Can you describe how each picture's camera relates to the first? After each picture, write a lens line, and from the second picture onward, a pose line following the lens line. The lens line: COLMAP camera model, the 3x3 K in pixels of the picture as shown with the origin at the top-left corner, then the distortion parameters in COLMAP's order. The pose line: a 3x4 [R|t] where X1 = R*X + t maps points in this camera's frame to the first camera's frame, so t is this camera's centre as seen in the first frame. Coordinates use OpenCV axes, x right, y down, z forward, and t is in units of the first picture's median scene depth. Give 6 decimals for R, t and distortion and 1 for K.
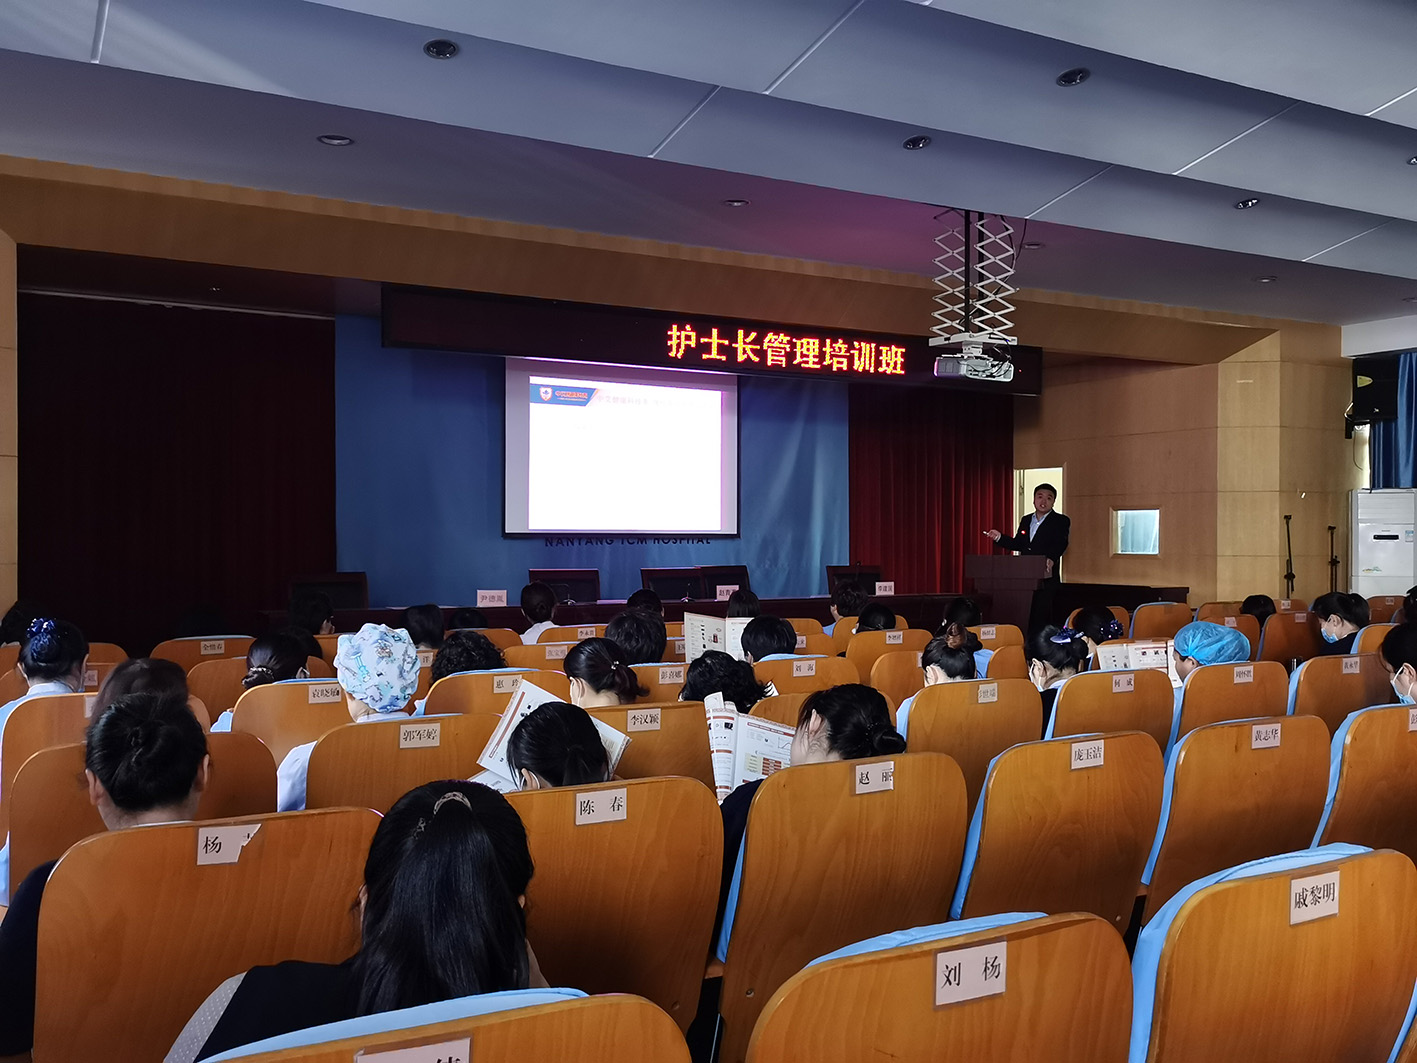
lens RADIAL K [[1326.7, 0, 657.6], [0, 1326.7, 531.4], [0, 0, 1]] dist [0.068488, 0.008728]
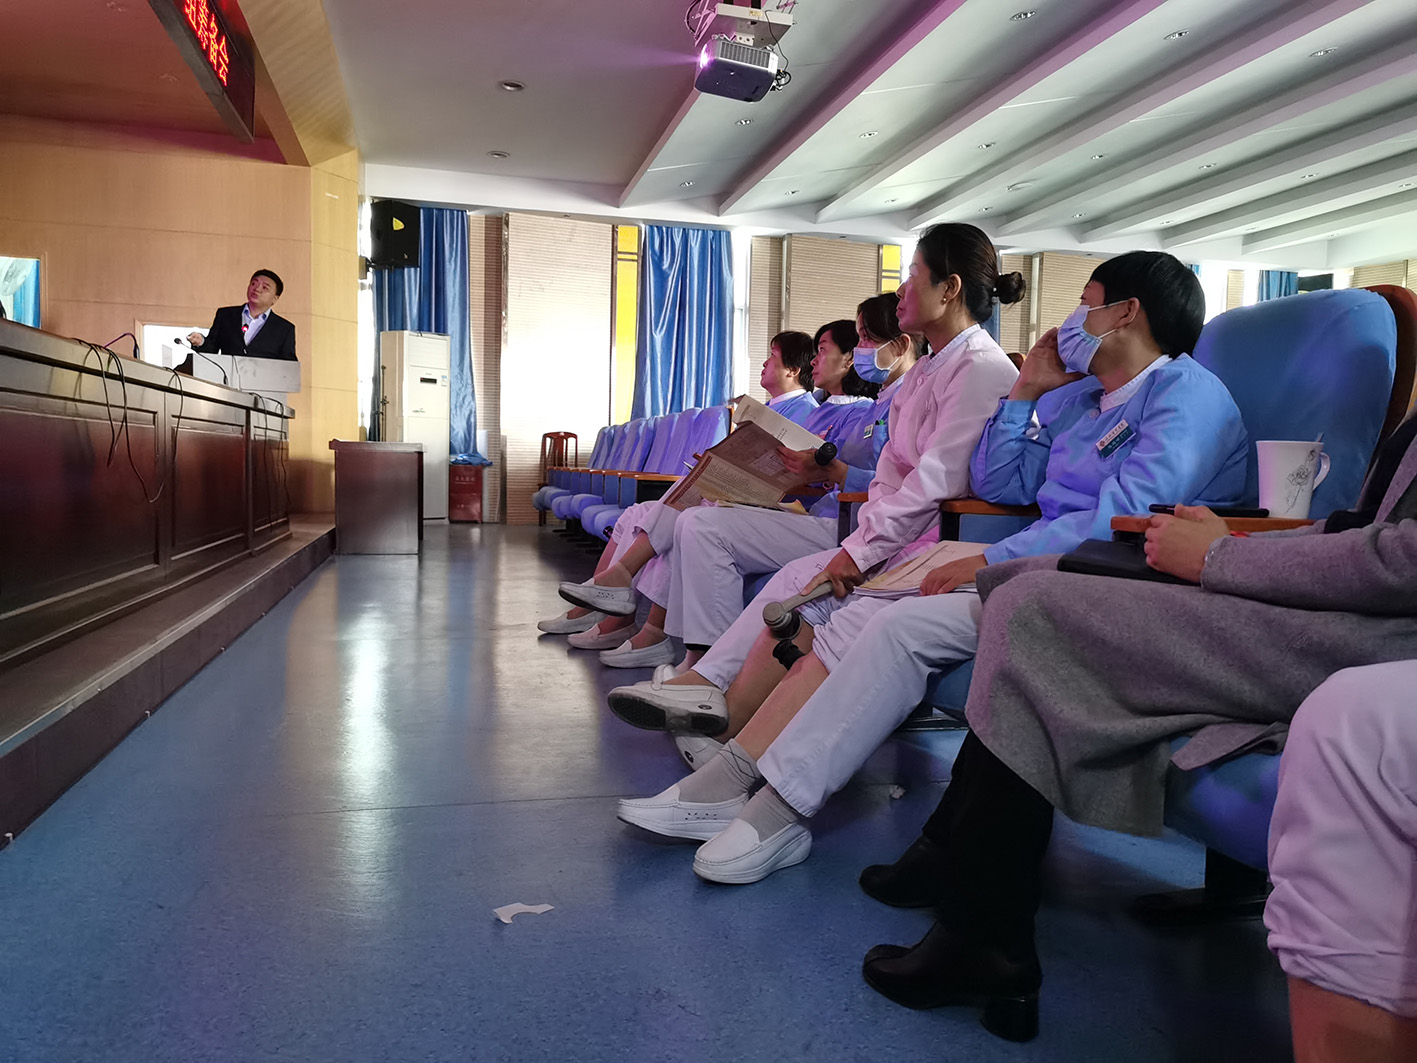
lens RADIAL K [[1080.1, 0, 708.5], [0, 1080.1, 531.5], [0, 0, 1]] dist [0.029601, -0.004712]
pose [[0.256032, -0.058623, 0.964889, -0.219677], [-0.031756, 0.997111, 0.069007, 0.056029], [-0.966147, -0.048309, 0.253431, 0.555196]]
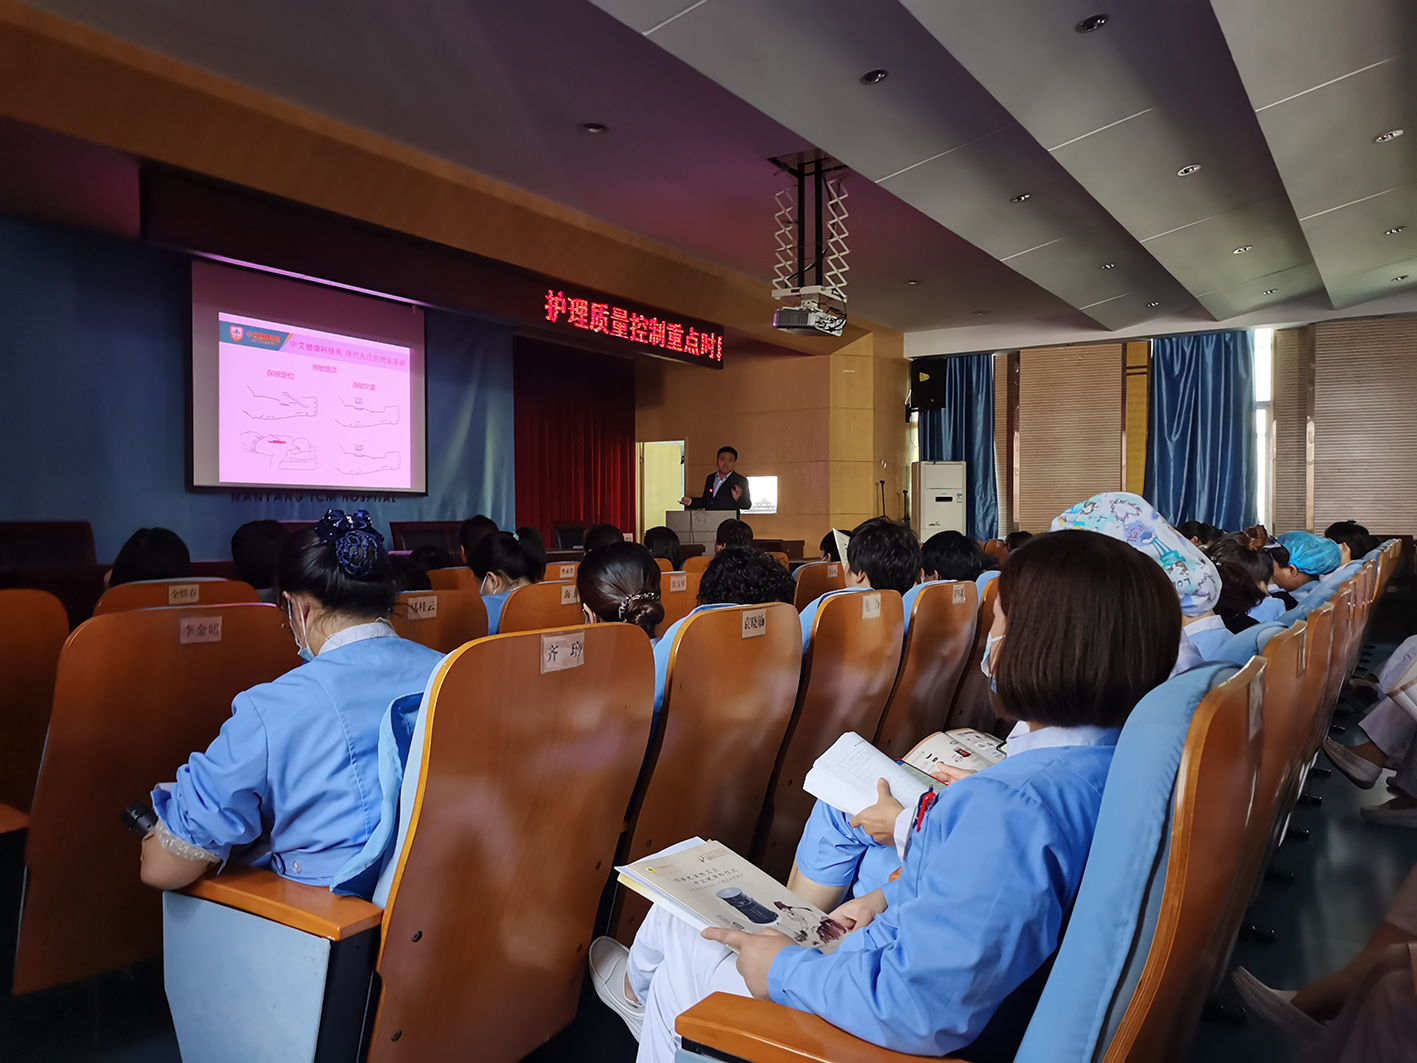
lens RADIAL K [[1119.7, 0, 708.5], [0, 1119.7, 531.5], [0, 0, 1]] dist [0.042139, -0.002422]
pose [[0.874817, -0.006913, 0.484404, -0.174466], [0.000517, 0.999911, 0.013336, 0.021527], [-0.484454, -0.011416, 0.874743, 0.164371]]
